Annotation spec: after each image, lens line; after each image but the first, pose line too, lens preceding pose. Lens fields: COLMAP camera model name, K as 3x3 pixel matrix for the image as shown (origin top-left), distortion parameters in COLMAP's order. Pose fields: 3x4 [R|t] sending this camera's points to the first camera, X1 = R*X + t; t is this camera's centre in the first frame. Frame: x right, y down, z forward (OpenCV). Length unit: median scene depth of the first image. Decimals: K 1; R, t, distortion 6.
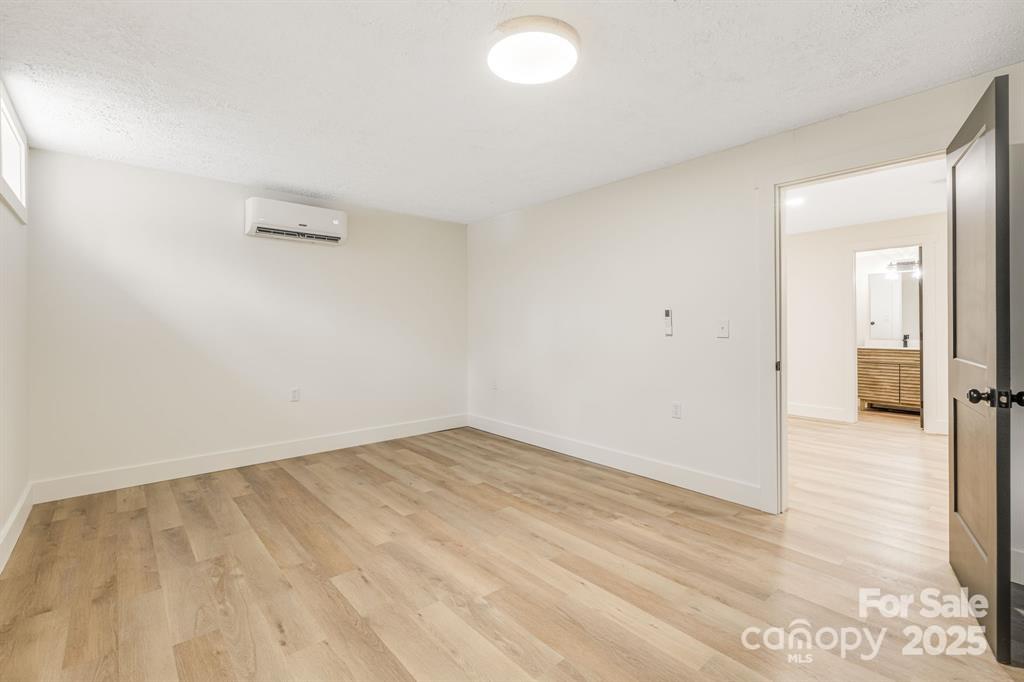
lens RADIAL K [[448.3, 0, 511.7], [0, 448.3, 325.9], [0, 0, 1]] dist [0.000364, -0.000338]
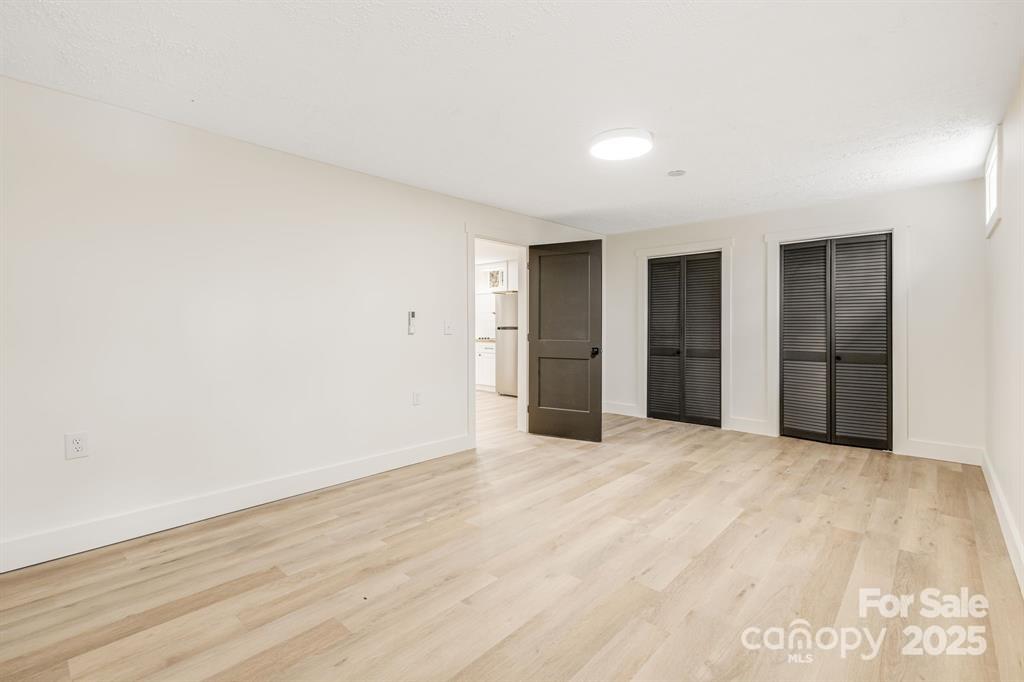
lens RADIAL K [[448.3, 0, 511.7], [0, 448.3, 325.9], [0, 0, 1]] dist [0.000364, -0.000338]
pose [[-0.090913, 0.002571, 0.995856, -0.879274], [0.001187, 0.999996, -0.002474, 0.004861], [-0.995858, 0.000957, -0.090915, 0.931754]]
